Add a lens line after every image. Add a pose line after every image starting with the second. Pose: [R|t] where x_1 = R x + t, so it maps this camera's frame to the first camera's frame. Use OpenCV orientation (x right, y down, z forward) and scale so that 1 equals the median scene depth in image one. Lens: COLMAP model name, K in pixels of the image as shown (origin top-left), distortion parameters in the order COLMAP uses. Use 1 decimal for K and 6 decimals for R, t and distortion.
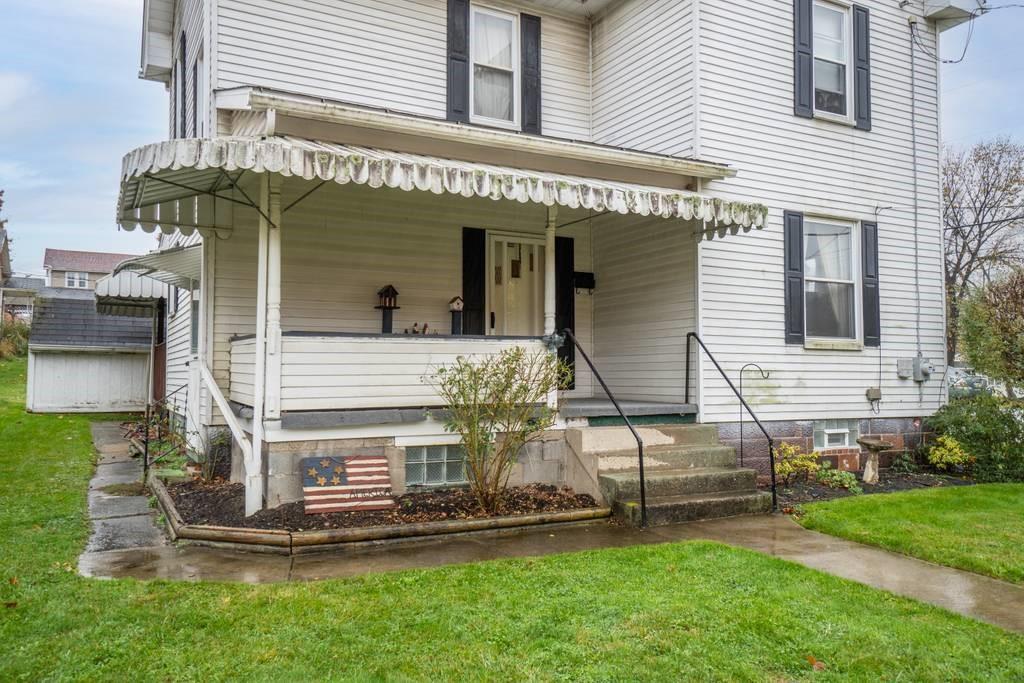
lens RADIAL K [[780.7, 0, 512.0], [0, 780.7, 341.5], [0, 0, 1]] dist [0.038043, 0.002494]
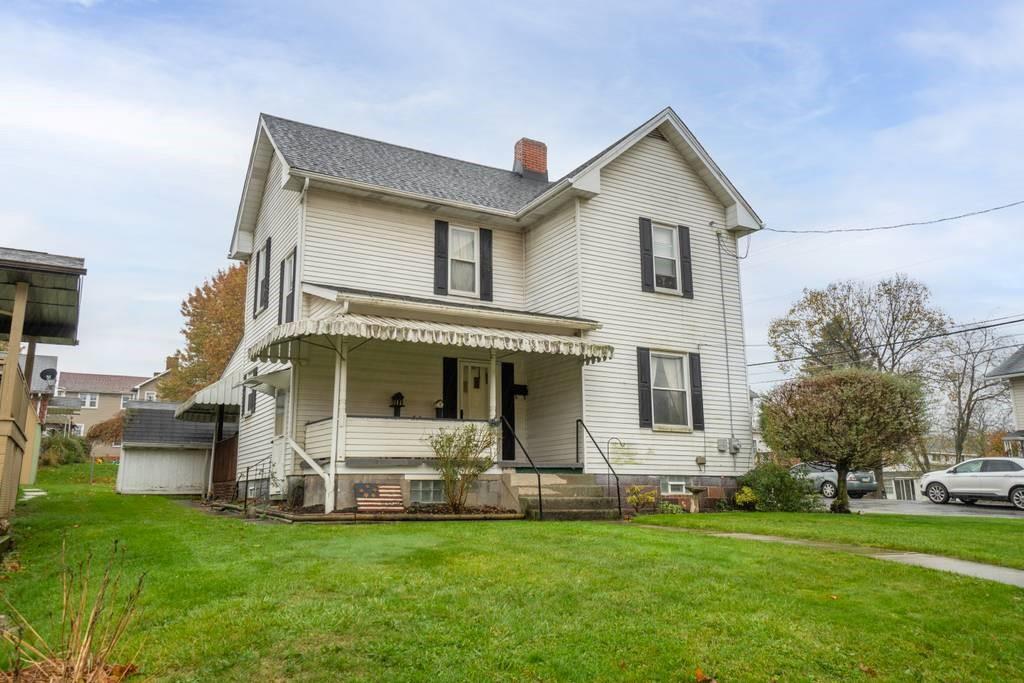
lens RADIAL K [[780.7, 0, 512.0], [0, 780.7, 341.5], [0, 0, 1]] dist [0.038043, 0.002494]
pose [[0.999726, -0.003076, 0.023212, 0.044550], [0.006568, 0.988369, -0.151930, 0.073195], [-0.022475, 0.152041, 0.988119, -0.648984]]
